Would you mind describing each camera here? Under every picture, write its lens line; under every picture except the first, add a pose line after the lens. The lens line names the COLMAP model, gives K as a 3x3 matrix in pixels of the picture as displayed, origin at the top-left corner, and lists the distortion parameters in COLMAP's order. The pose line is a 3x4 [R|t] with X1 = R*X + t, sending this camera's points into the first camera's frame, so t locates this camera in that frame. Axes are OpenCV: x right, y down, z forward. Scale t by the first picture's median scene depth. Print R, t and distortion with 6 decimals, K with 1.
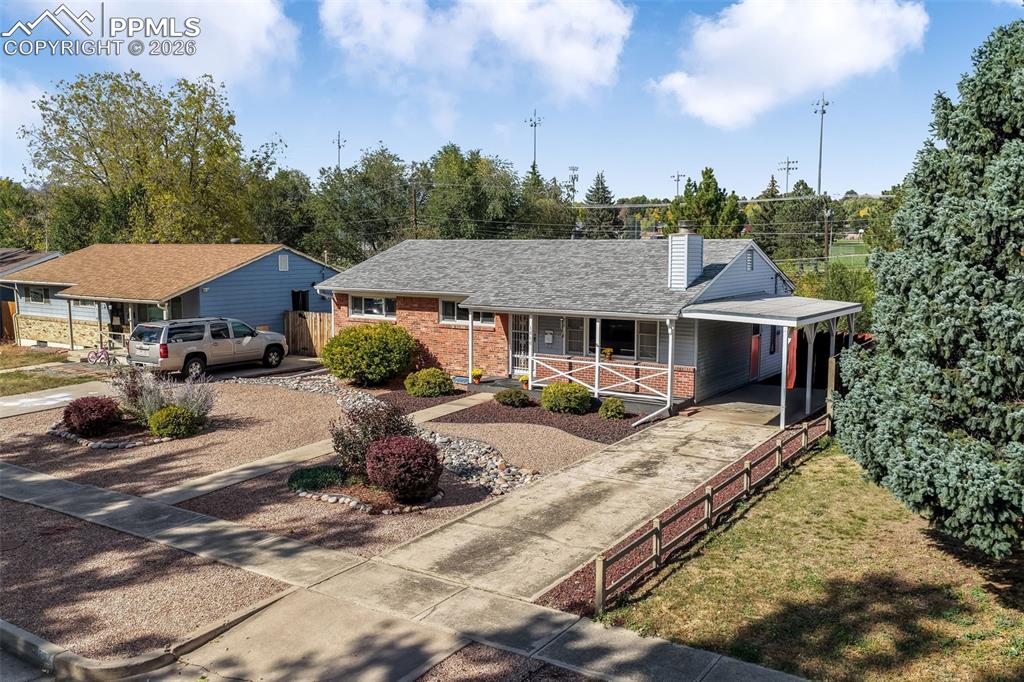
lens RADIAL K [[836.3, 0, 512.0], [0, 836.3, 341.0], [0, 0, 1]] dist [0.004281, 0.003822]
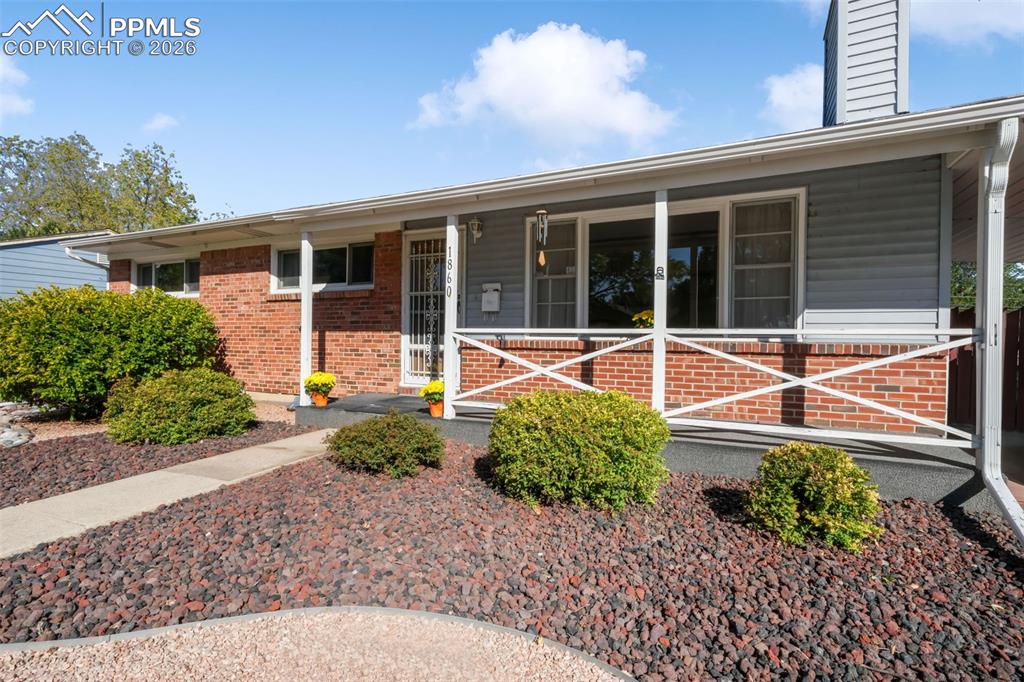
lens RADIAL K [[443.8, 0, 512.0], [0, 443.8, 341.0], [0, 0, 1]] dist [0.001434, 0.000311]
pose [[0.983391, 0.016295, 0.180766, 0.013598], [0.005765, 0.992655, -0.120843, 0.049257], [-0.181407, 0.119878, 0.976074, 0.815492]]
